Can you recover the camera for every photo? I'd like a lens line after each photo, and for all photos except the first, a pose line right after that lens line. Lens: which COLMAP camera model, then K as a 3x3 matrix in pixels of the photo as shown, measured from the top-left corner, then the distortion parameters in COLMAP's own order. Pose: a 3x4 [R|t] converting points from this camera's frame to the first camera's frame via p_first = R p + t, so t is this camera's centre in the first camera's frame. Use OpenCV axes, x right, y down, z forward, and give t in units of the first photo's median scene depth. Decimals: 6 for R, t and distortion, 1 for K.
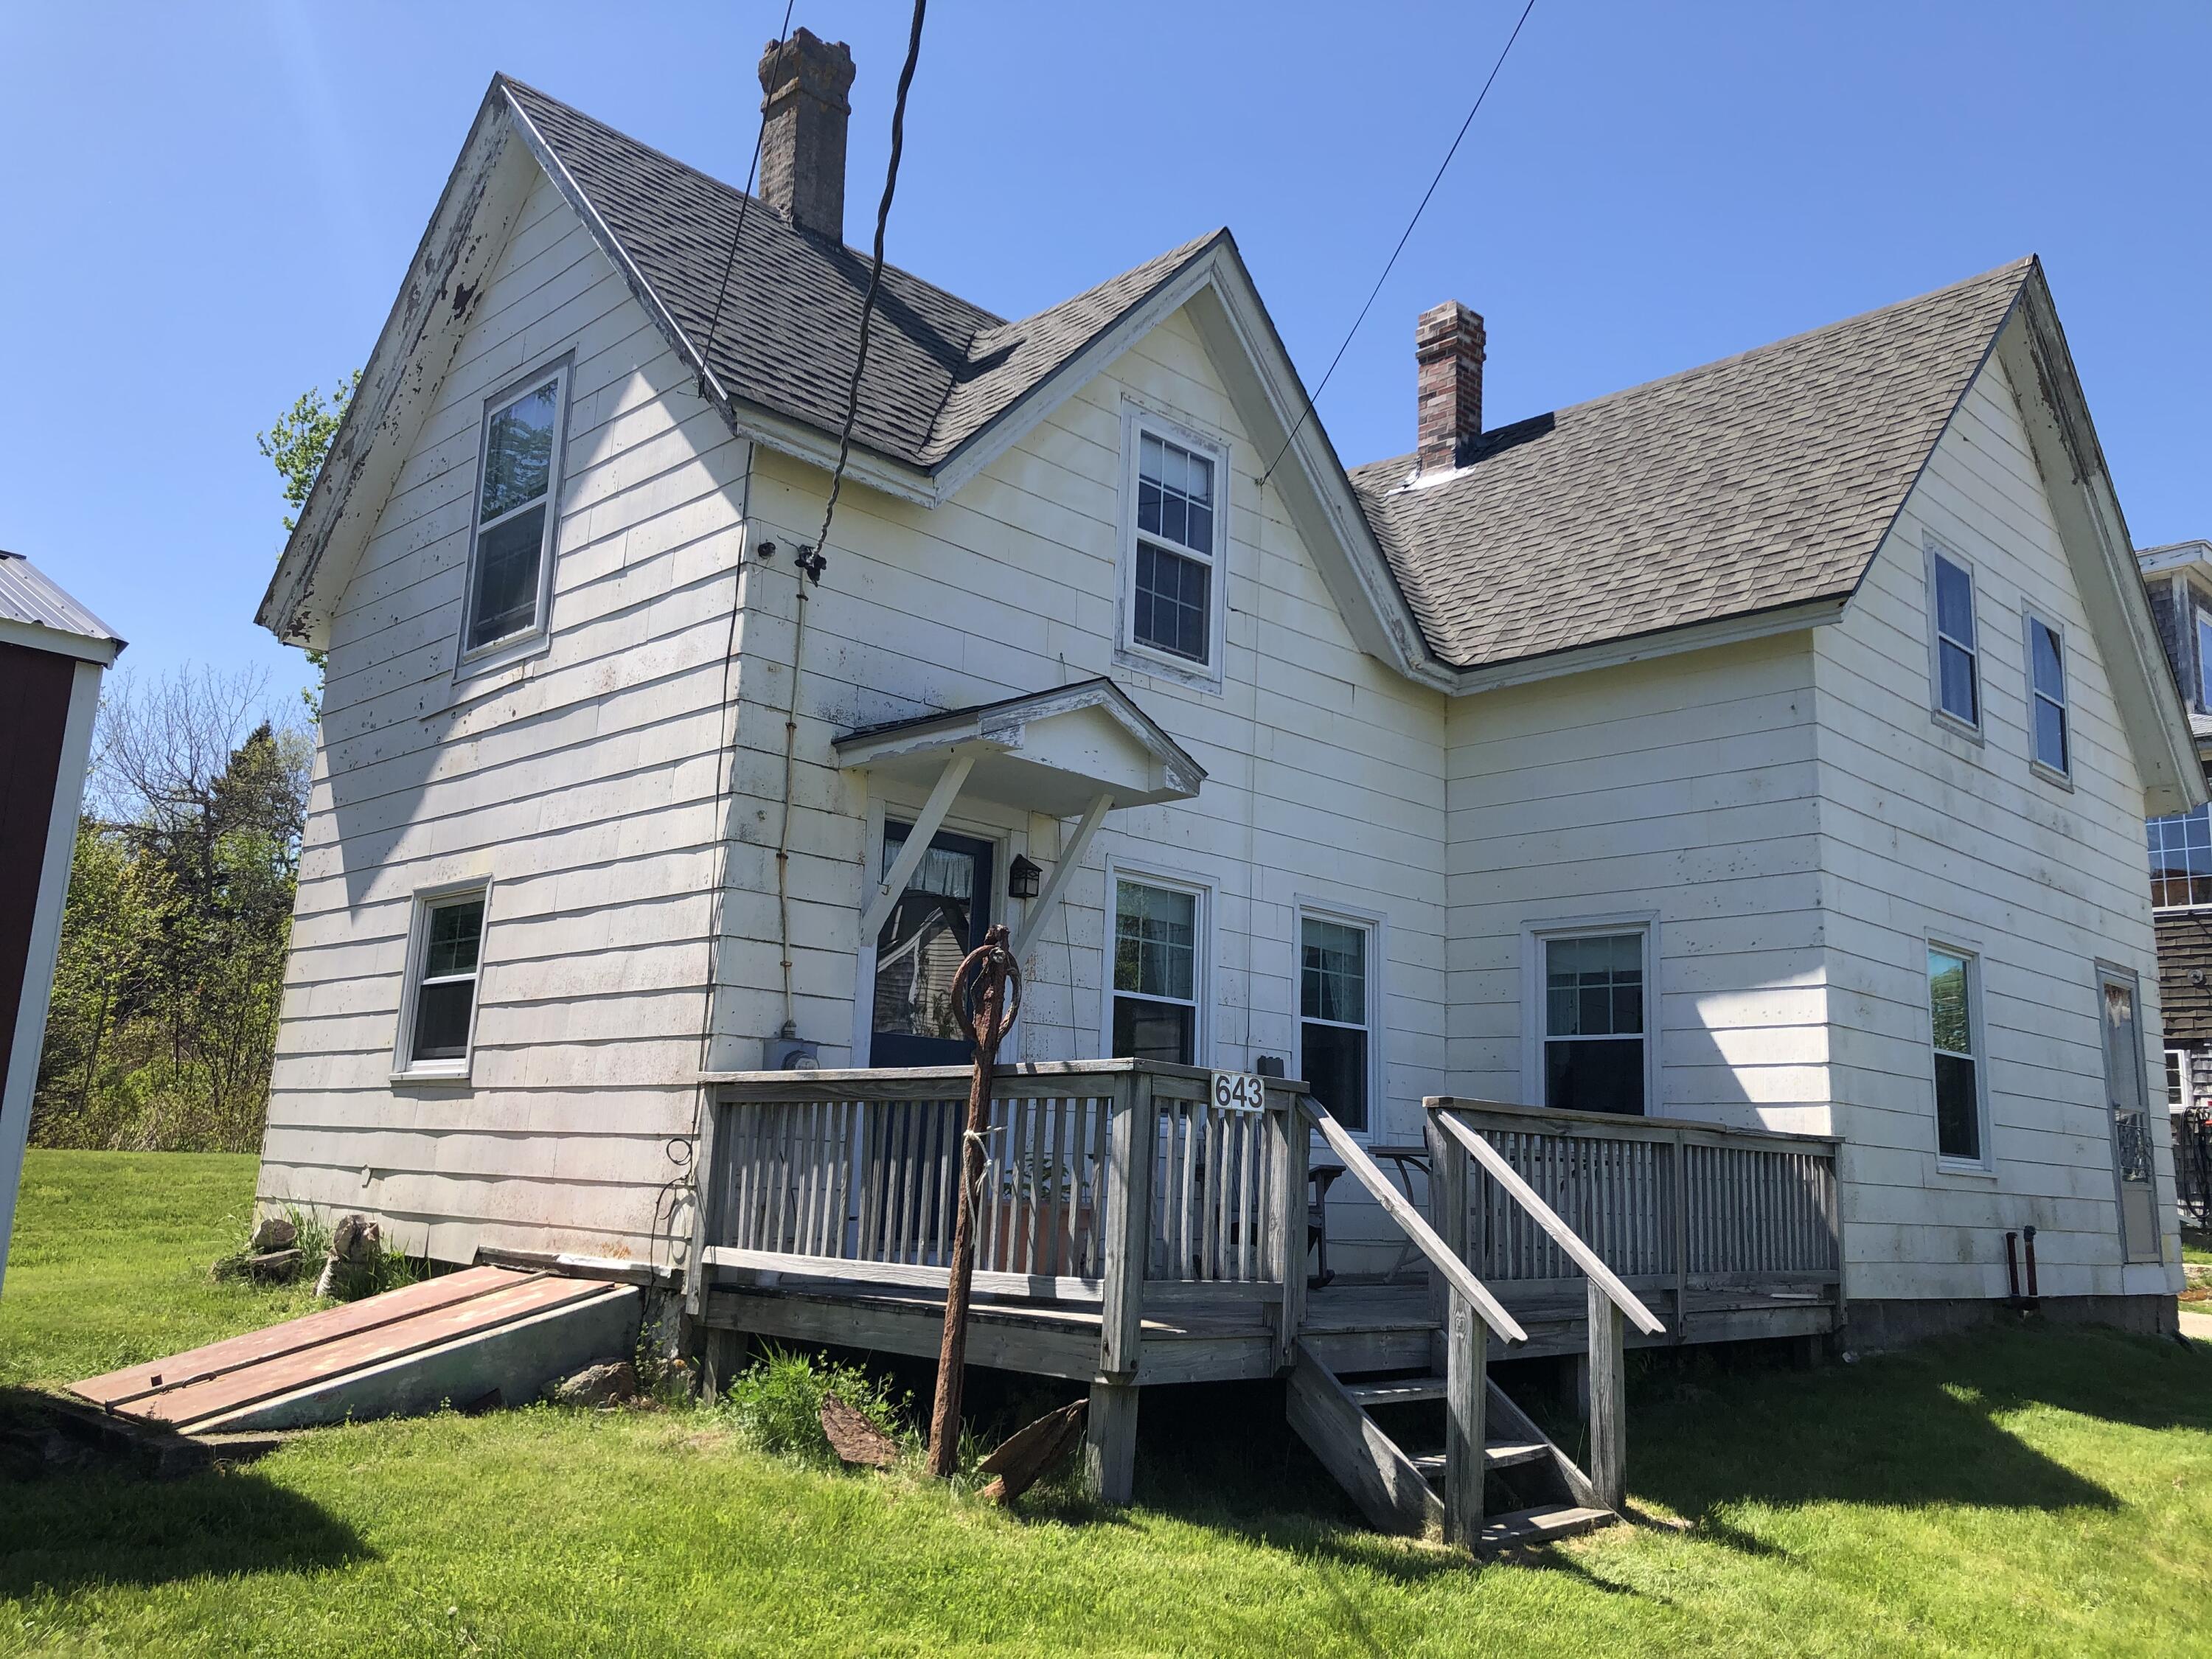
lens RADIAL K [[1800.4, 0, 1106.0], [0, 1800.4, 829.5], [0, 0, 1]] dist [0.009273, 0.002904]
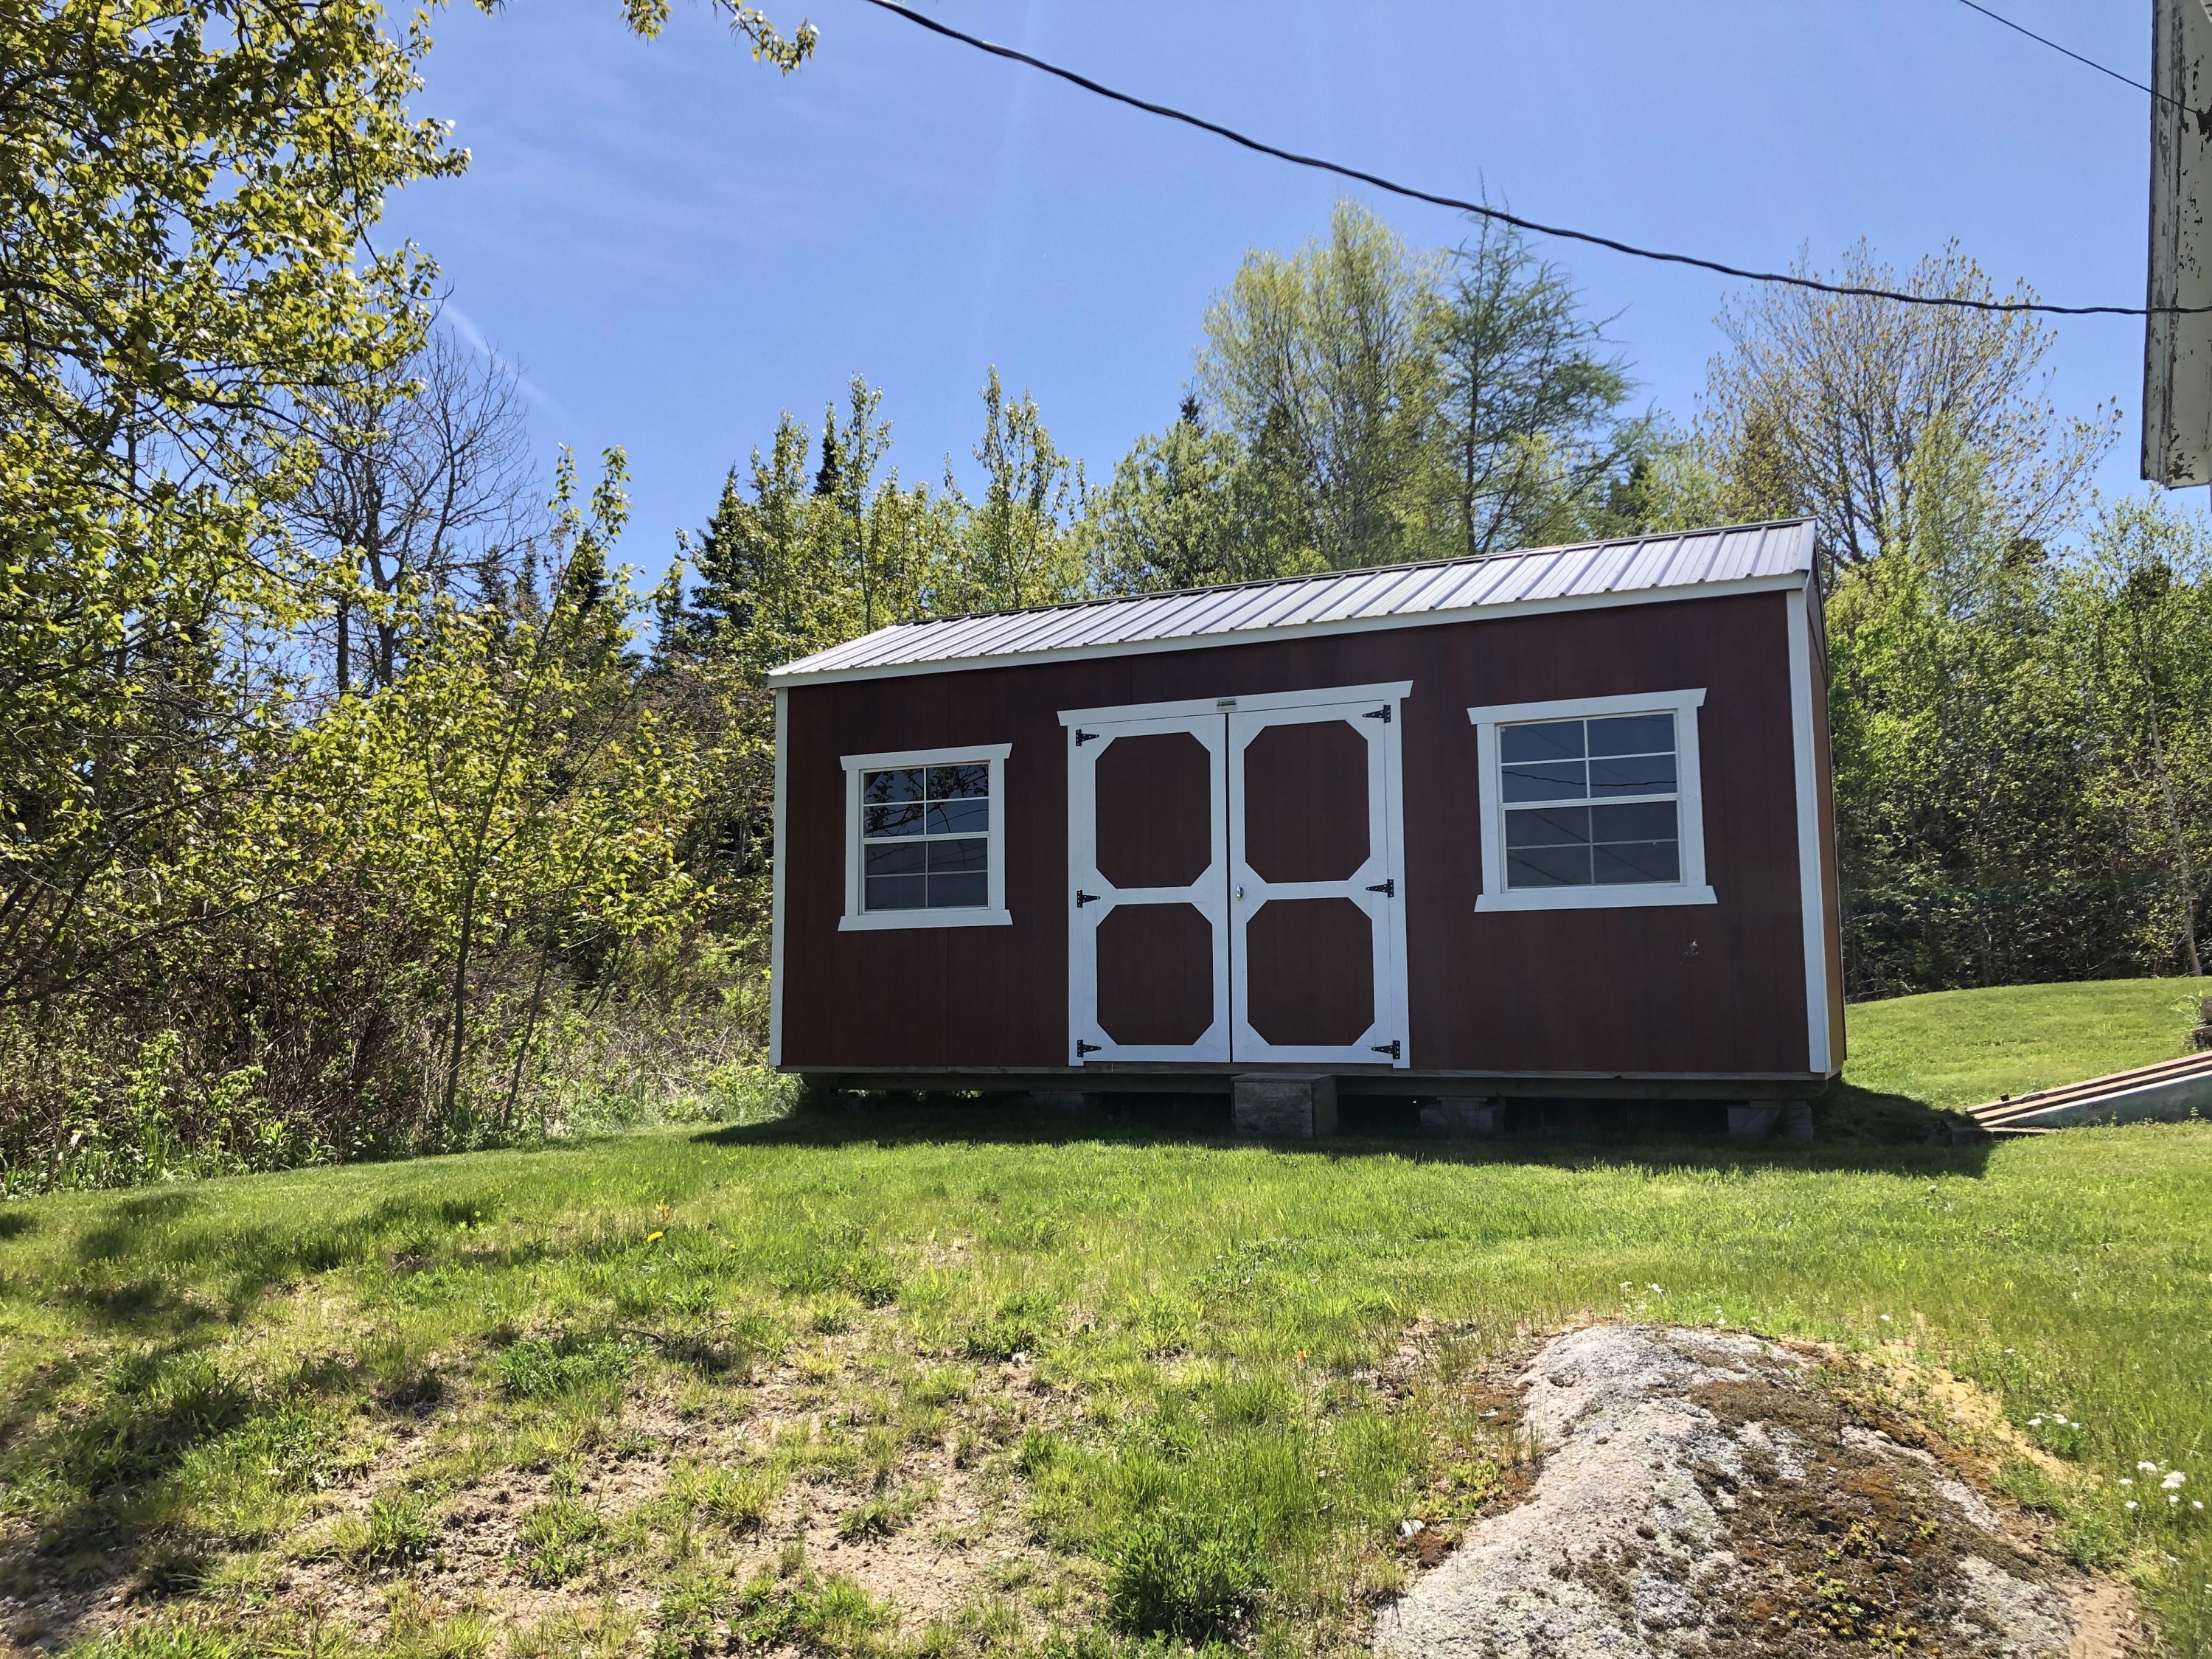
lens RADIAL K [[1800.4, 0, 1106.0], [0, 1800.4, 829.5], [0, 0, 1]] dist [0.009273, 0.002904]
pose [[0.339518, -0.145833, -0.929226, 0.506456], [0.204800, 0.975668, -0.078293, 0.084712], [0.918033, -0.163723, 0.361123, -0.041989]]
